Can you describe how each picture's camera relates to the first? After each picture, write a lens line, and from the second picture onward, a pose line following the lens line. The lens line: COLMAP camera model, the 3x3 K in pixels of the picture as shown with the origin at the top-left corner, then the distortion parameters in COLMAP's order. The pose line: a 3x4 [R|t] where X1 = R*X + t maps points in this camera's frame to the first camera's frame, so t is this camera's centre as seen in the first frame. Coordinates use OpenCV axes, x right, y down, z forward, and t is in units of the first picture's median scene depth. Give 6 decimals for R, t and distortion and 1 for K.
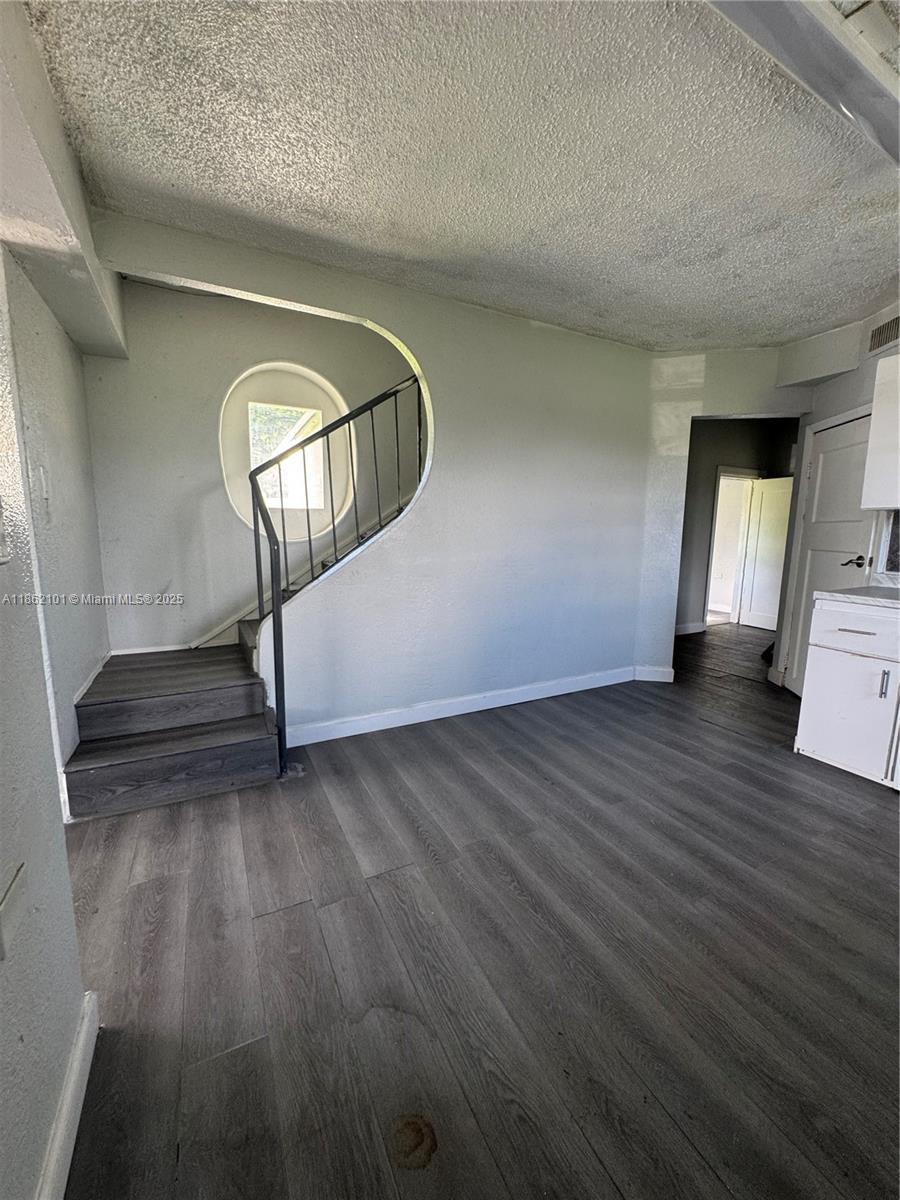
lens RADIAL K [[482.1, 0, 451.0], [0, 482.1, 599.4], [0, 0, 1]] dist [-0.002330, 0.000163]
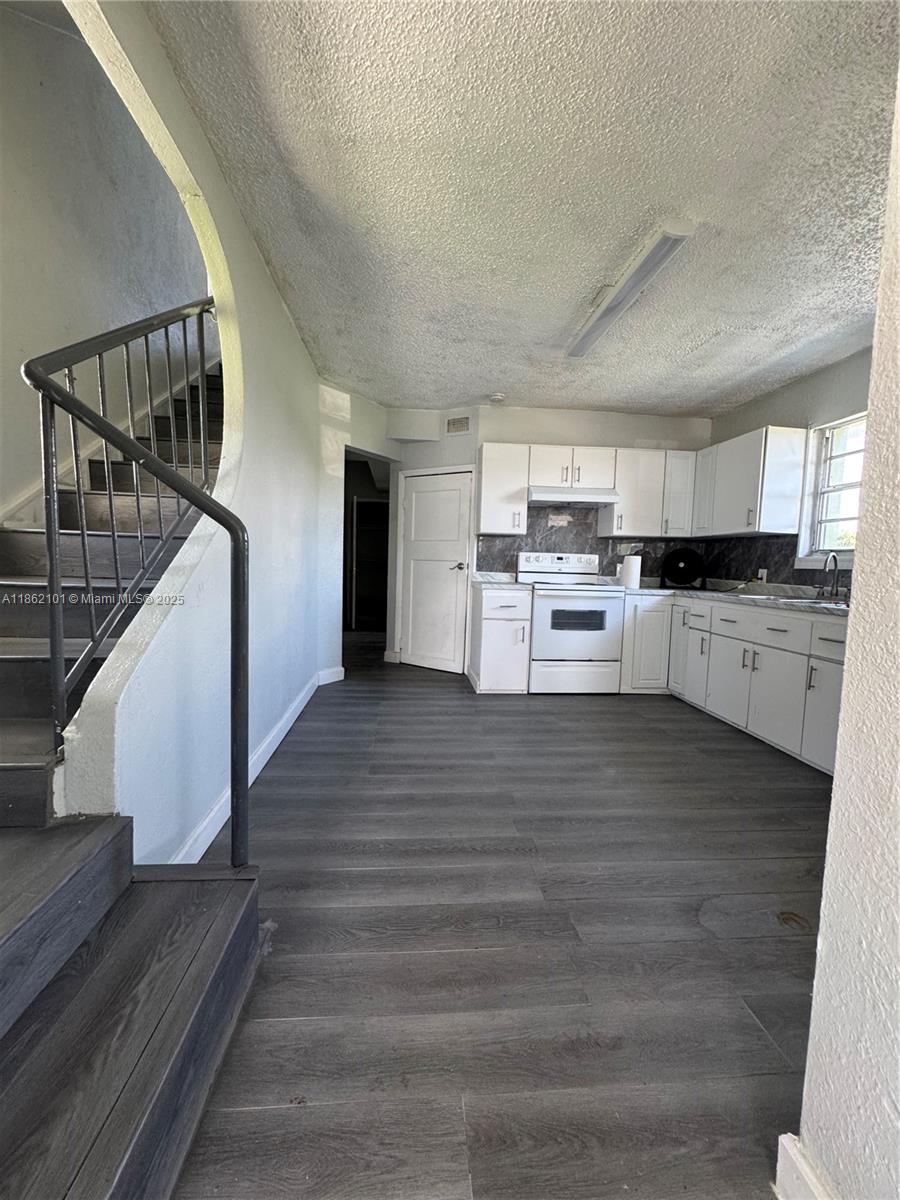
lens RADIAL K [[482.1, 0, 451.0], [0, 482.1, 599.4], [0, 0, 1]] dist [-0.002330, 0.000163]
pose [[0.378643, -0.068968, 0.922969, -0.739126], [0.110715, 0.993434, 0.028813, -0.024770], [-0.918897, 0.091277, 0.383793, 0.532323]]
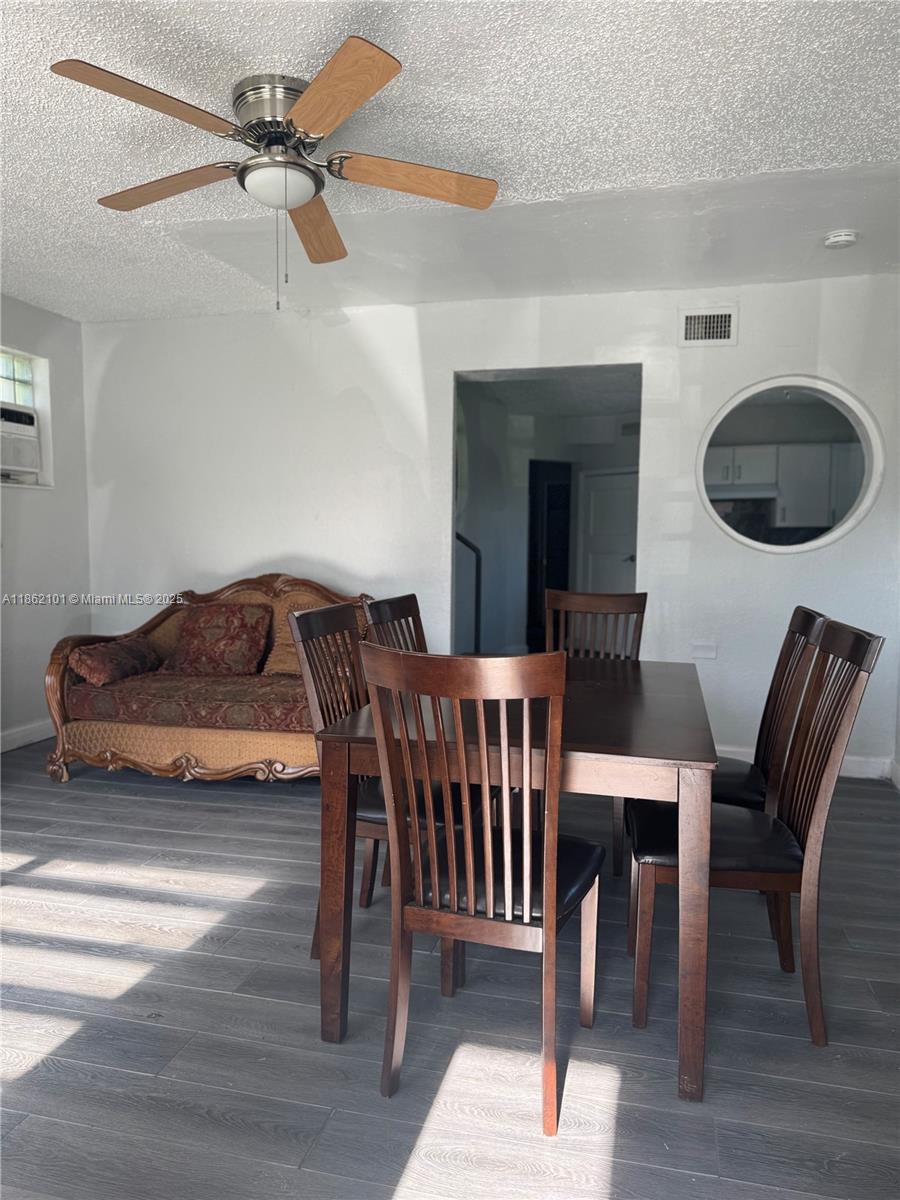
lens RADIAL K [[853.9, 0, 450.9], [0, 853.9, 605.0], [0, 0, 1]] dist [0.059397, -0.068454]
pose [[0.658982, -0.062607, 0.749548, -2.238386], [0.110195, 0.993813, -0.013871, 0.067179], [-0.744043, 0.091738, 0.661804, -0.611572]]
